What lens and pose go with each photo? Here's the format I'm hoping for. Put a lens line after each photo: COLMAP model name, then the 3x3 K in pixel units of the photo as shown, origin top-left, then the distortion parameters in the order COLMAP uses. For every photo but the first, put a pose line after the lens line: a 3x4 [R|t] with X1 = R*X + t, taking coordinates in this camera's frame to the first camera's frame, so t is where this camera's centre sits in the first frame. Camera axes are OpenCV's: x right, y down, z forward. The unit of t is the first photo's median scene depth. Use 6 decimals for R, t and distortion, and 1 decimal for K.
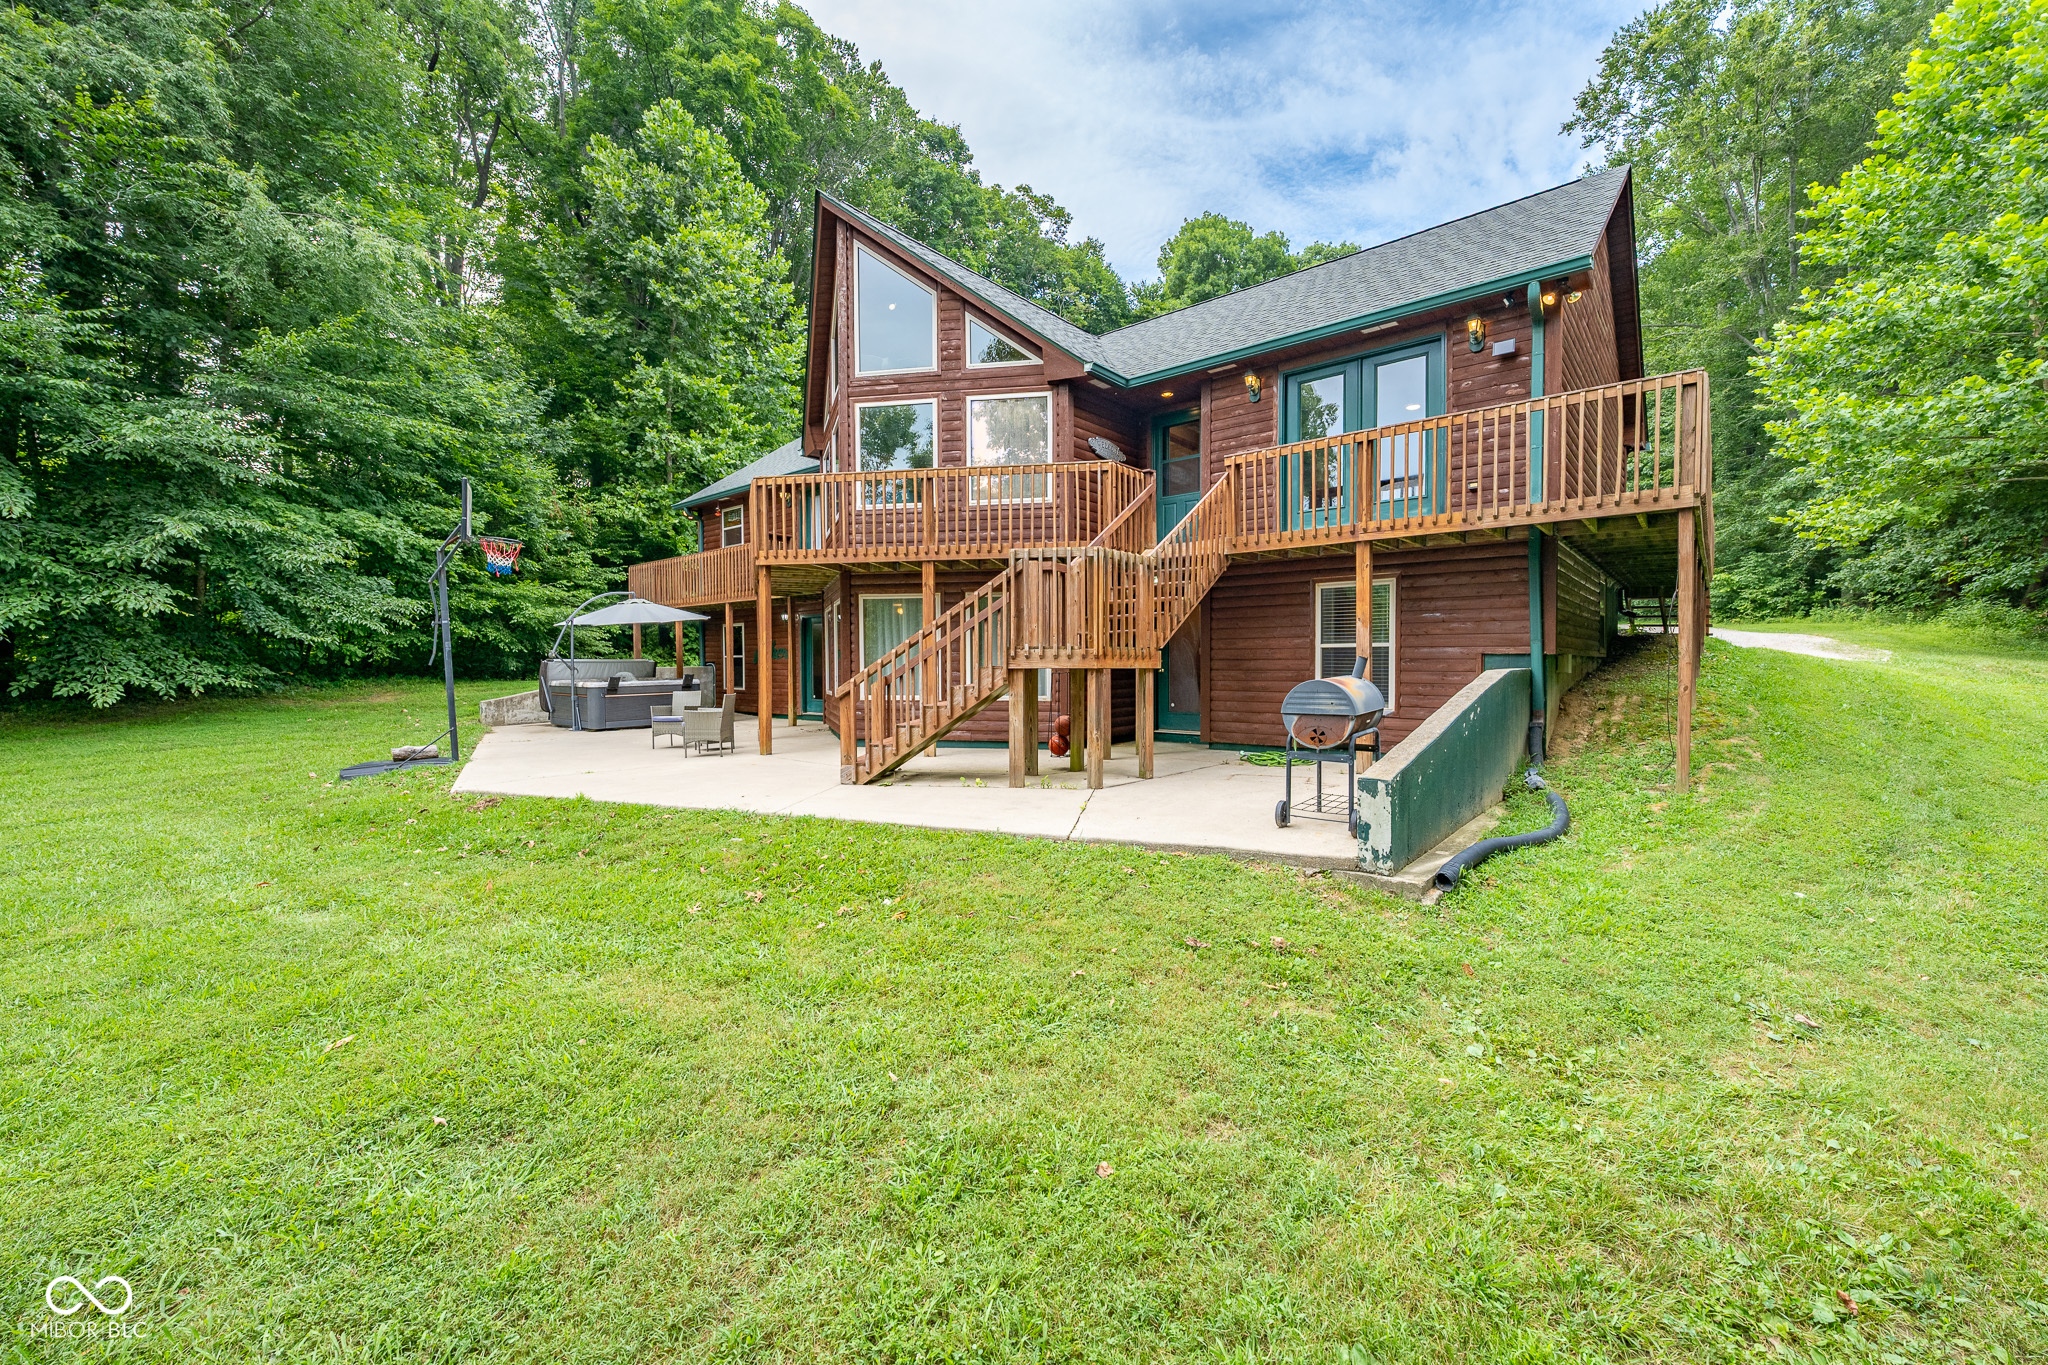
lens RADIAL K [[809.4, 0, 1030.0], [0, 809.4, 687.9], [0, 0, 1]] dist [-0.000895, 0.000417]
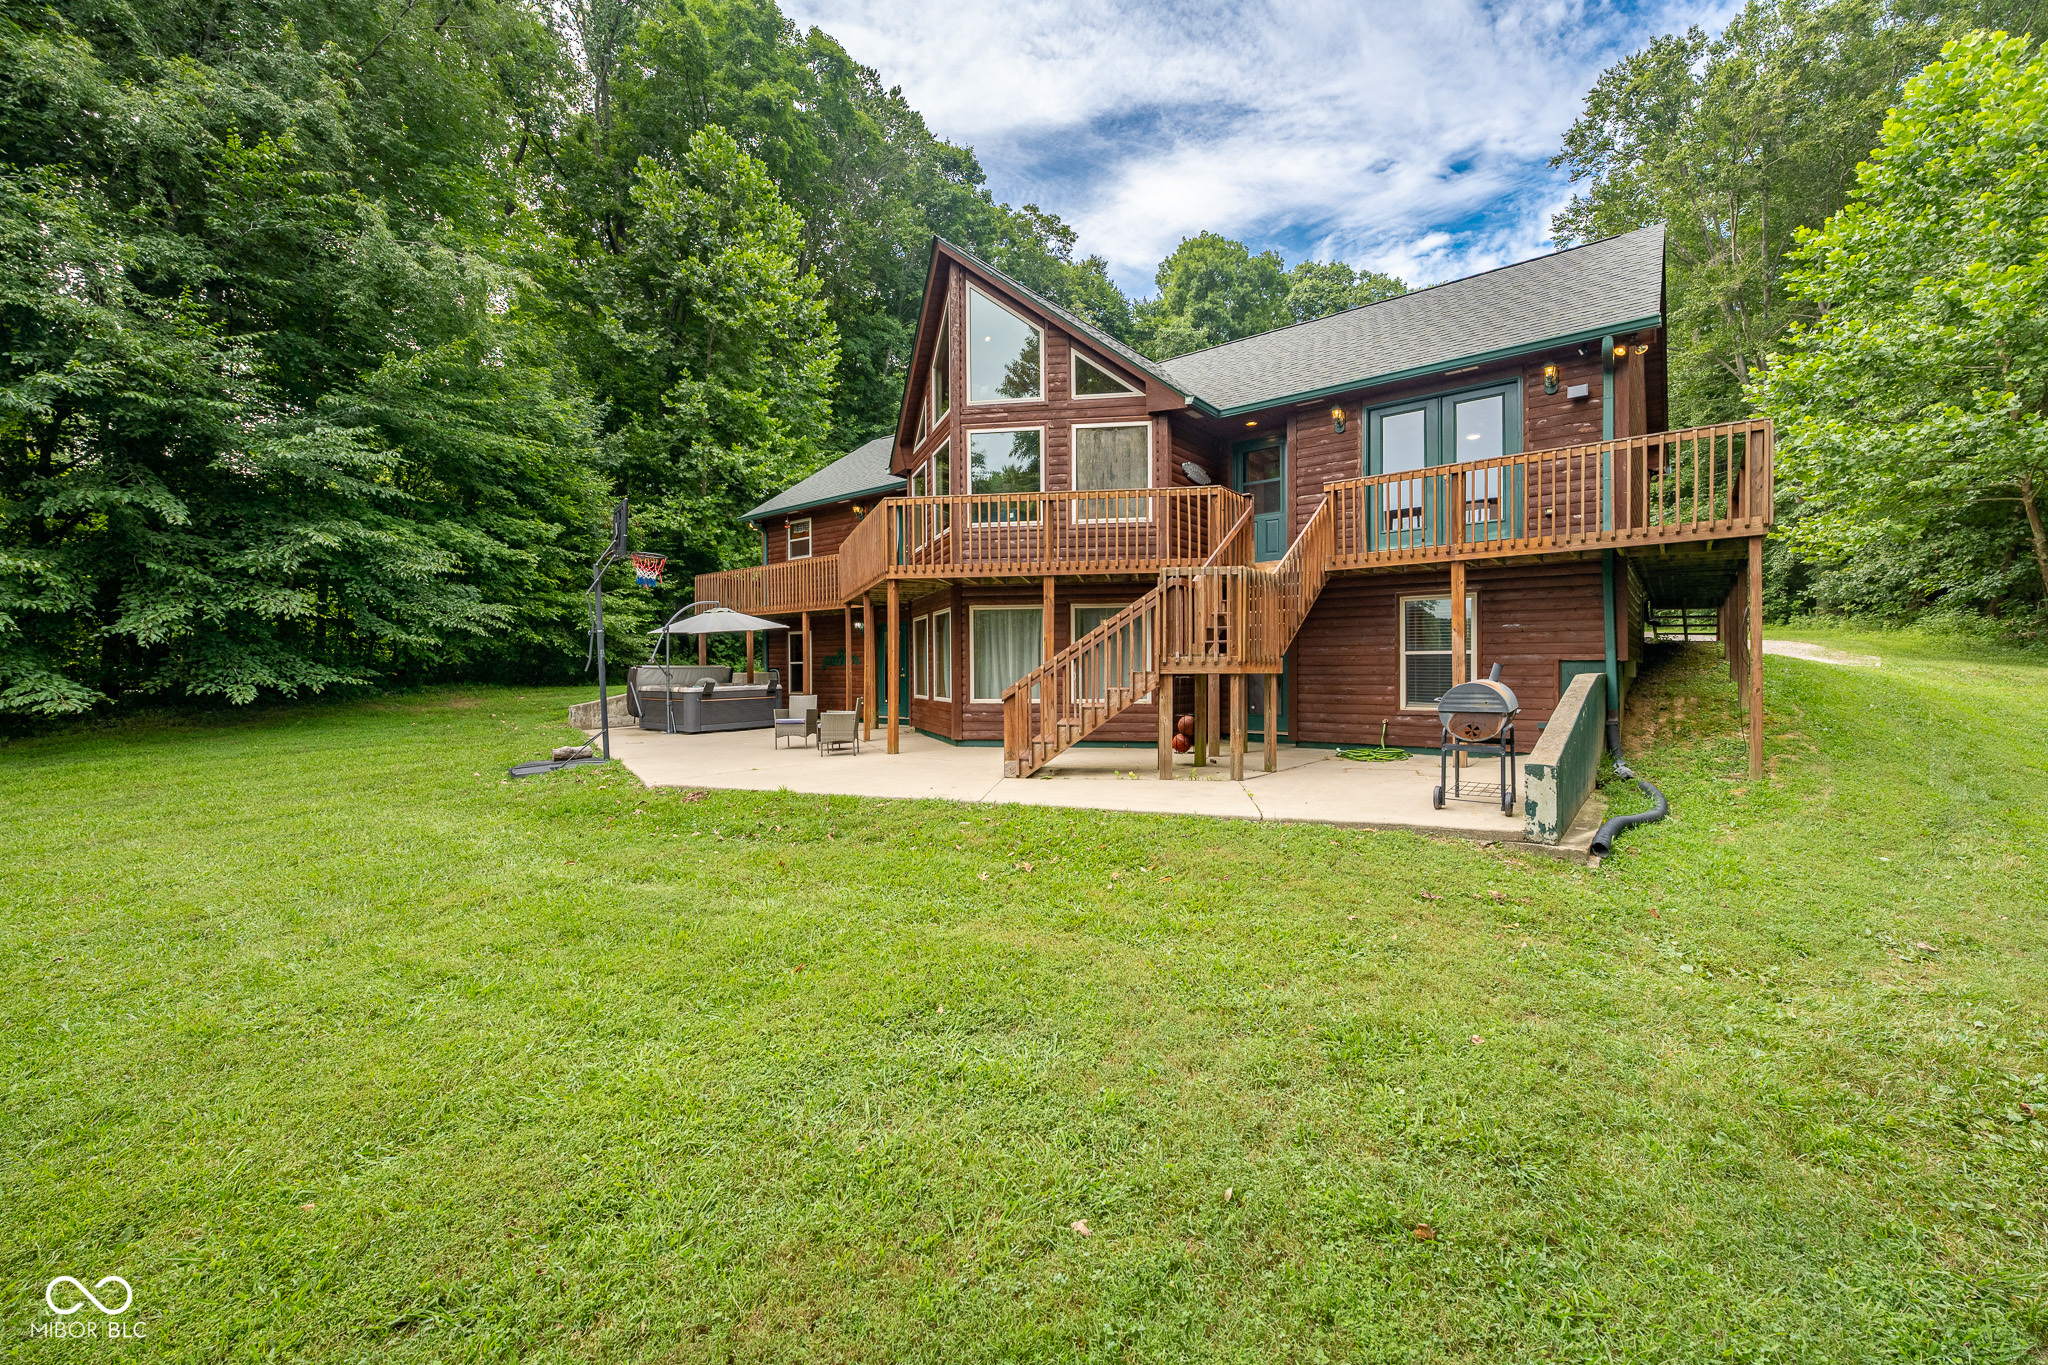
lens RADIAL K [[809.4, 0, 1031.6], [0, 809.4, 679.1], [0, 0, 1]] dist [-0.000895, 0.000417]
pose [[0.999628, -0.000933, 0.027251, -0.123295], [0.001424, 0.999837, -0.018008, 0.001912], [-0.027230, 0.018040, 0.999466, -0.062671]]
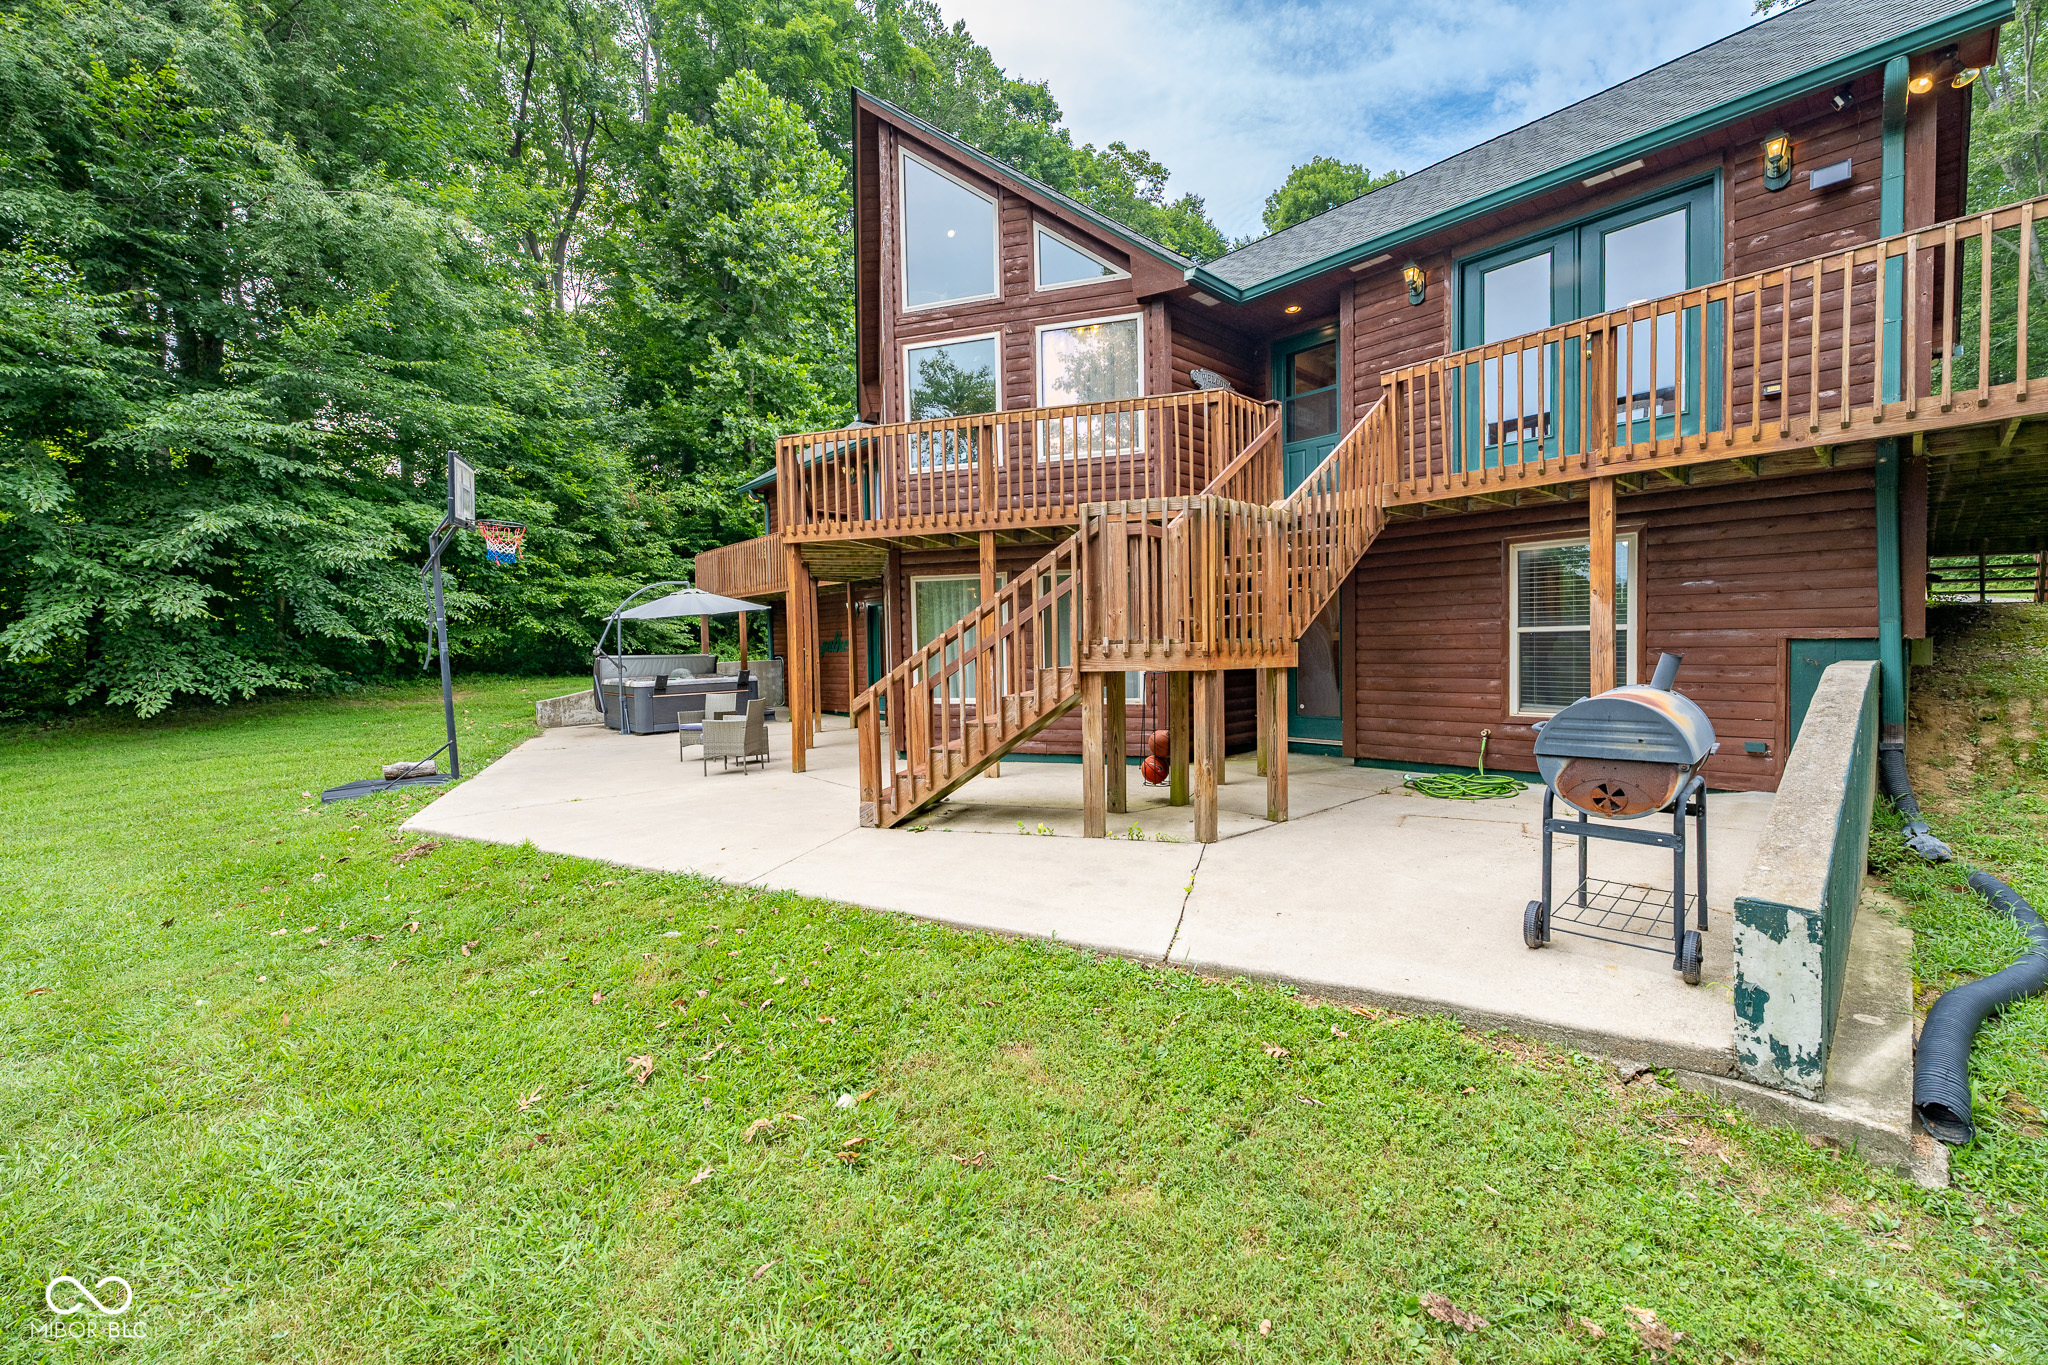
lens RADIAL K [[809.4, 0, 1027.9], [0, 809.4, 678.6], [0, 0, 1]] dist [-0.000895, 0.000417]
pose [[0.991932, -0.009413, -0.126421, 0.009155], [0.010478, 0.999915, 0.007758, -0.012517], [0.126337, -0.009020, 0.991946, 0.149752]]
